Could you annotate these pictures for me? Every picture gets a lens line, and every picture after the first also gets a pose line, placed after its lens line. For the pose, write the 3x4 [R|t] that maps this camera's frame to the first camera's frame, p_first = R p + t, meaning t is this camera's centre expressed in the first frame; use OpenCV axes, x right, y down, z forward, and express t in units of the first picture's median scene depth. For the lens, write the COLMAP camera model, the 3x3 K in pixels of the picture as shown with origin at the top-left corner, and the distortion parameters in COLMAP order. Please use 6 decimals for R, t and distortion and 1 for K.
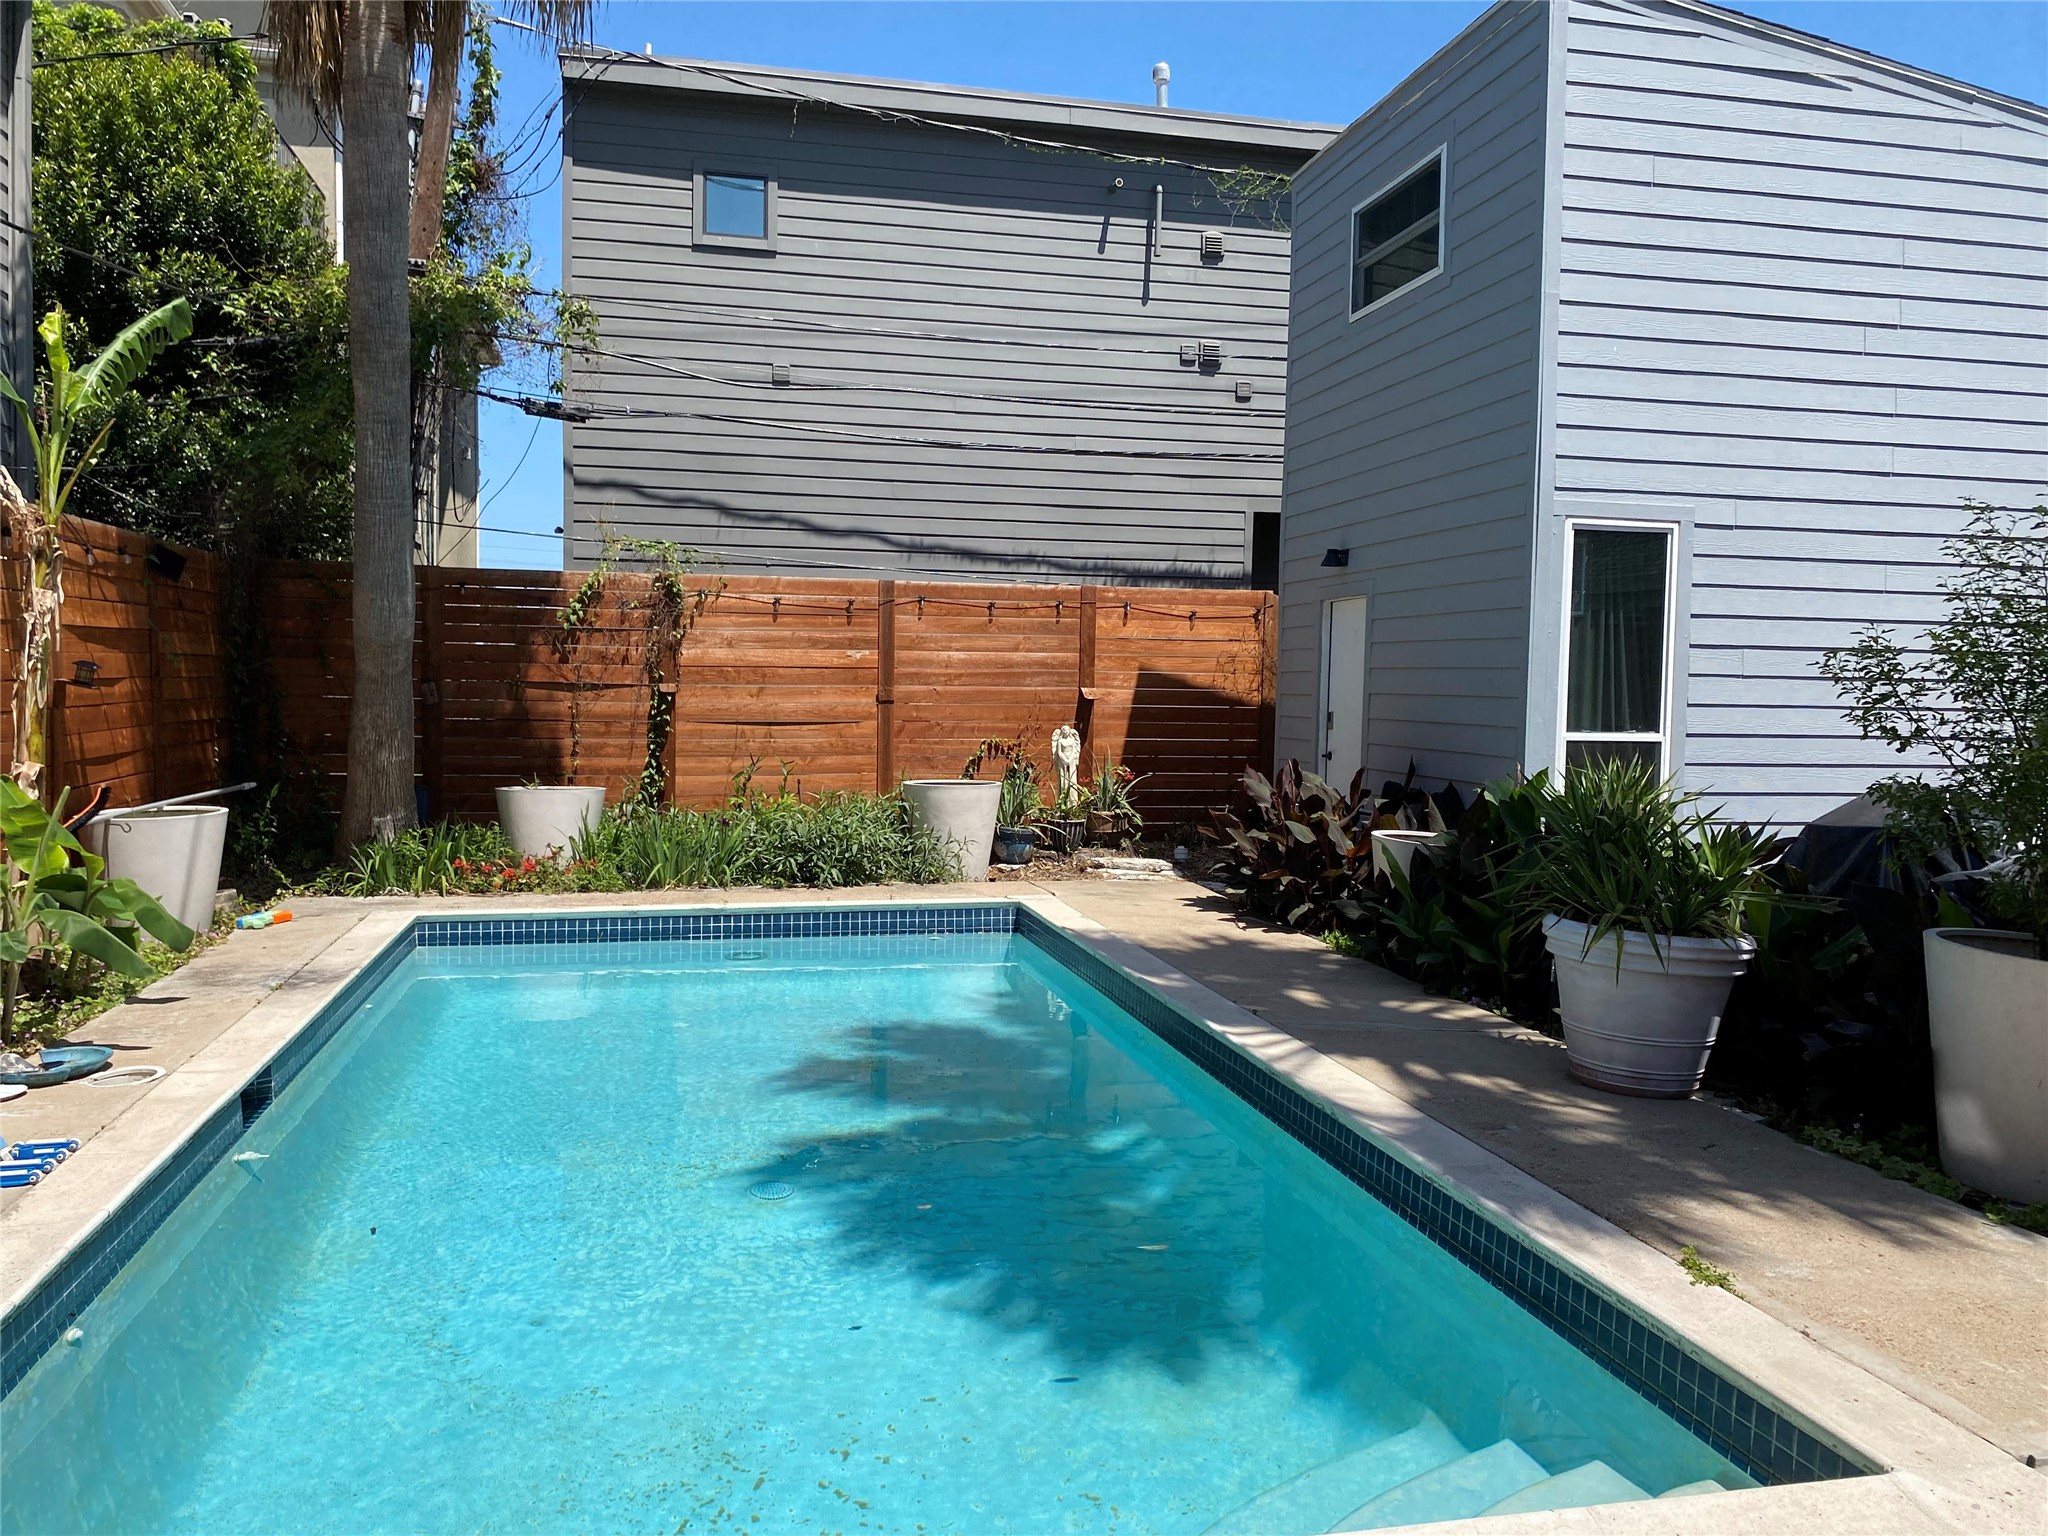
lens RADIAL K [[1538.0, 0, 1010.0], [0, 1538.0, 764.3], [0, 0, 1]] dist [0.049836, -0.000117]
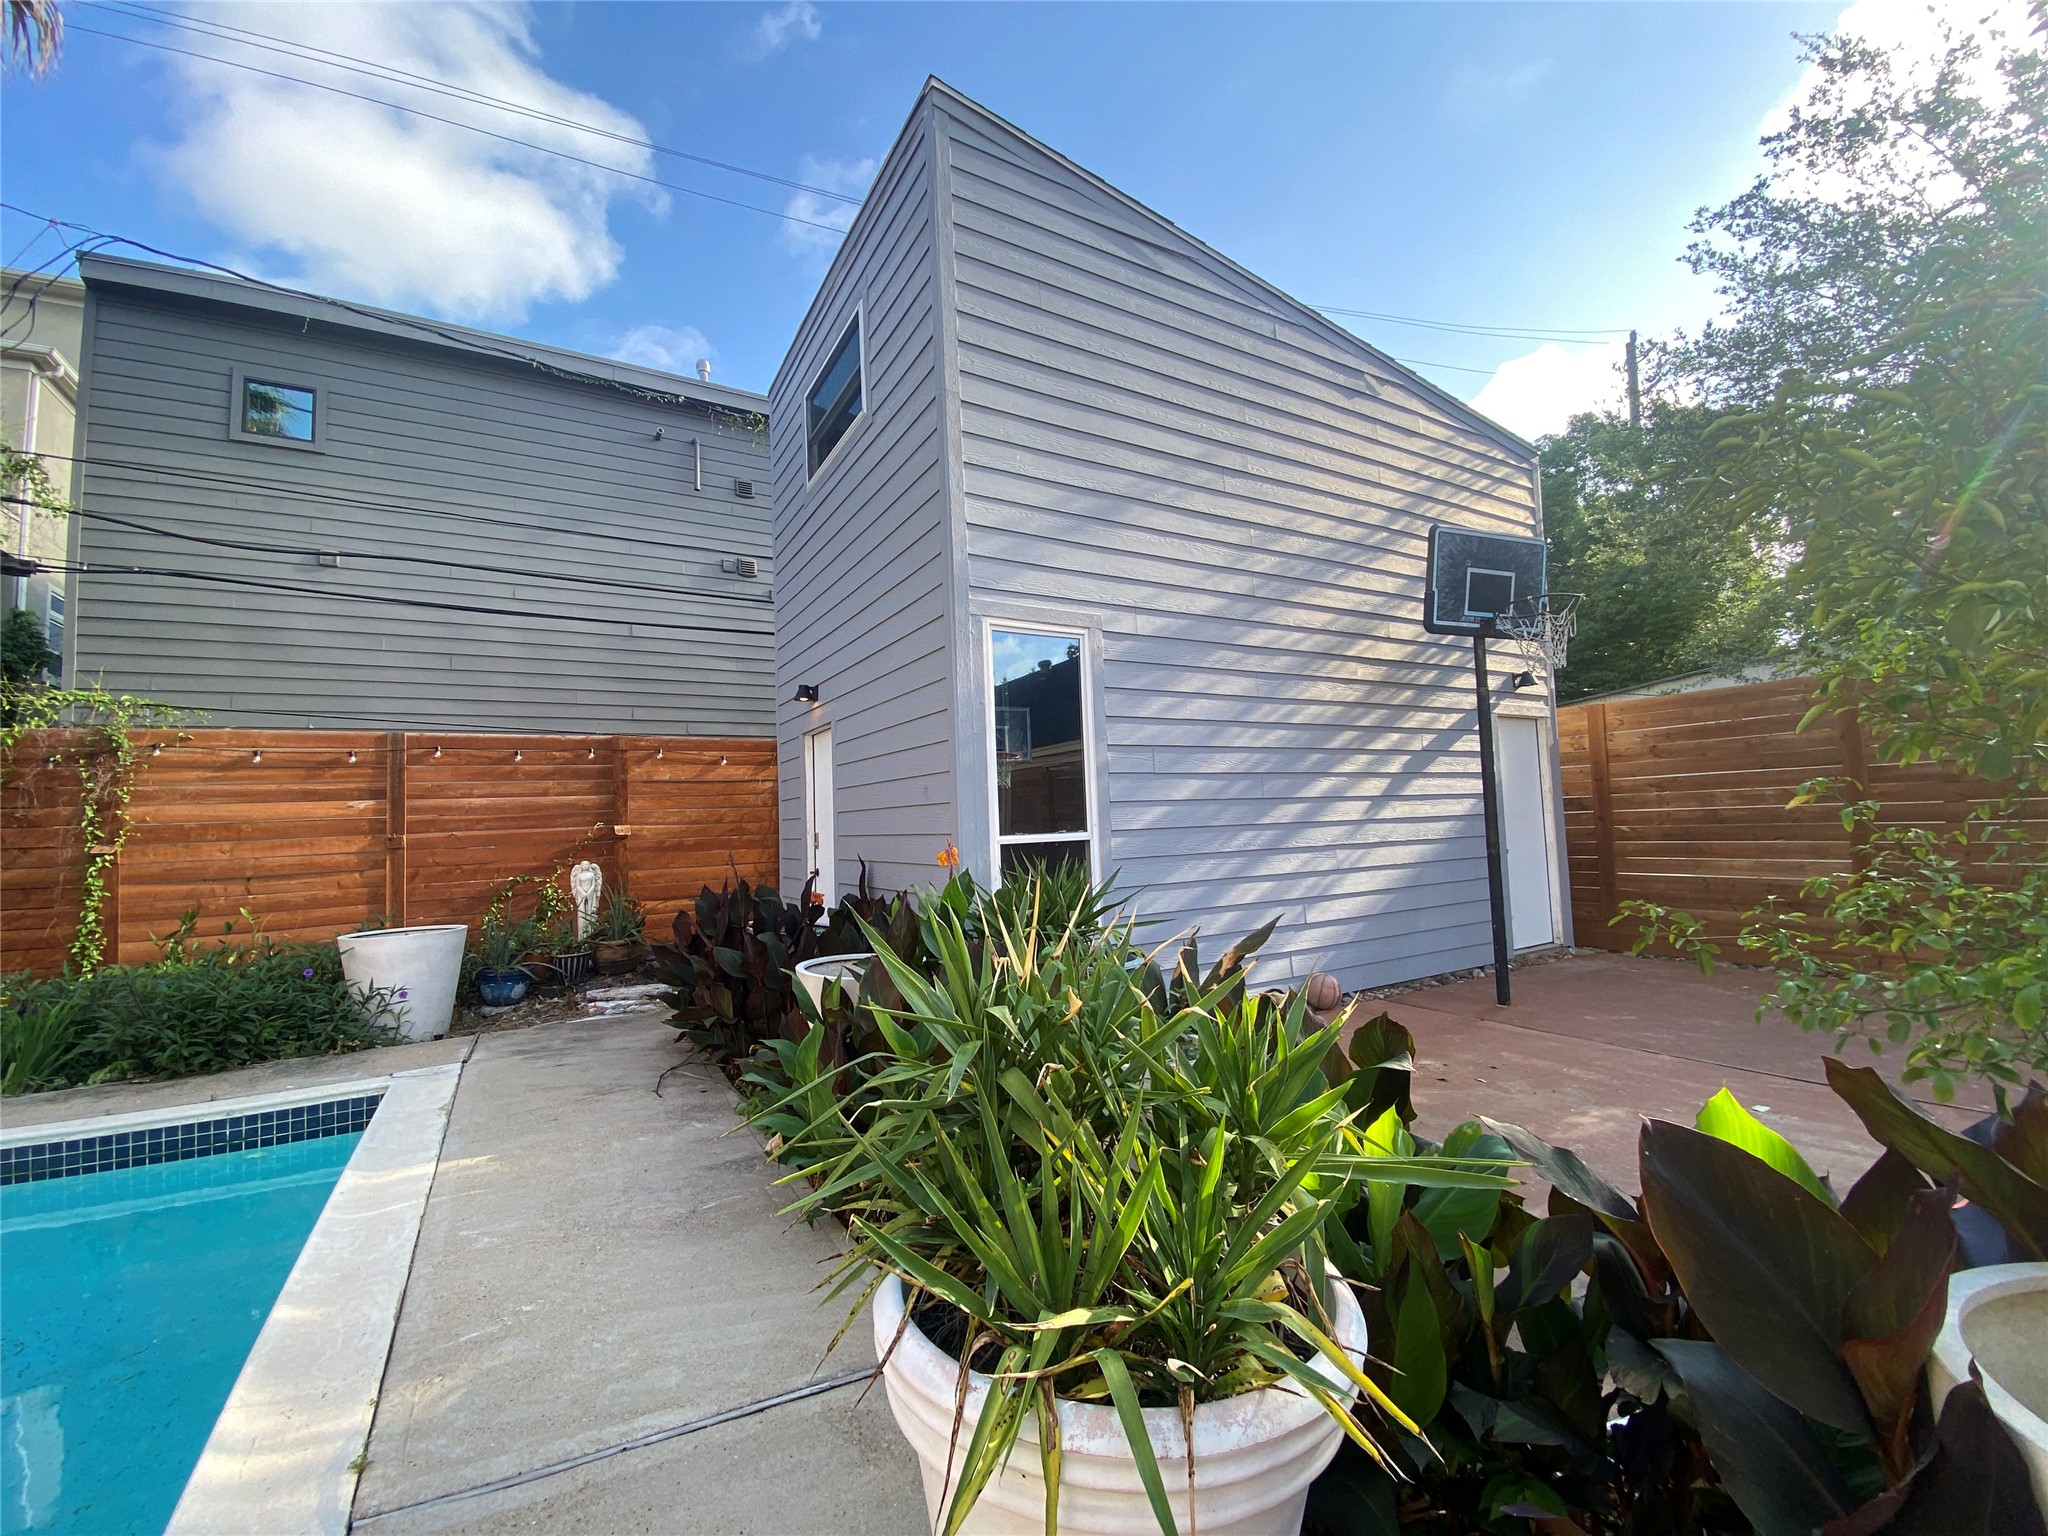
lens RADIAL K [[833.1, 0, 1023.3], [0, 833.1, 766.2], [0, 0, 1]] dist [0.002796, 0.000212]
pose [[0.944854, -0.031956, 0.325929, 0.138244], [0.072197, 0.991068, -0.112124, -0.002932], [-0.319435, 0.129472, 0.938722, 0.338337]]
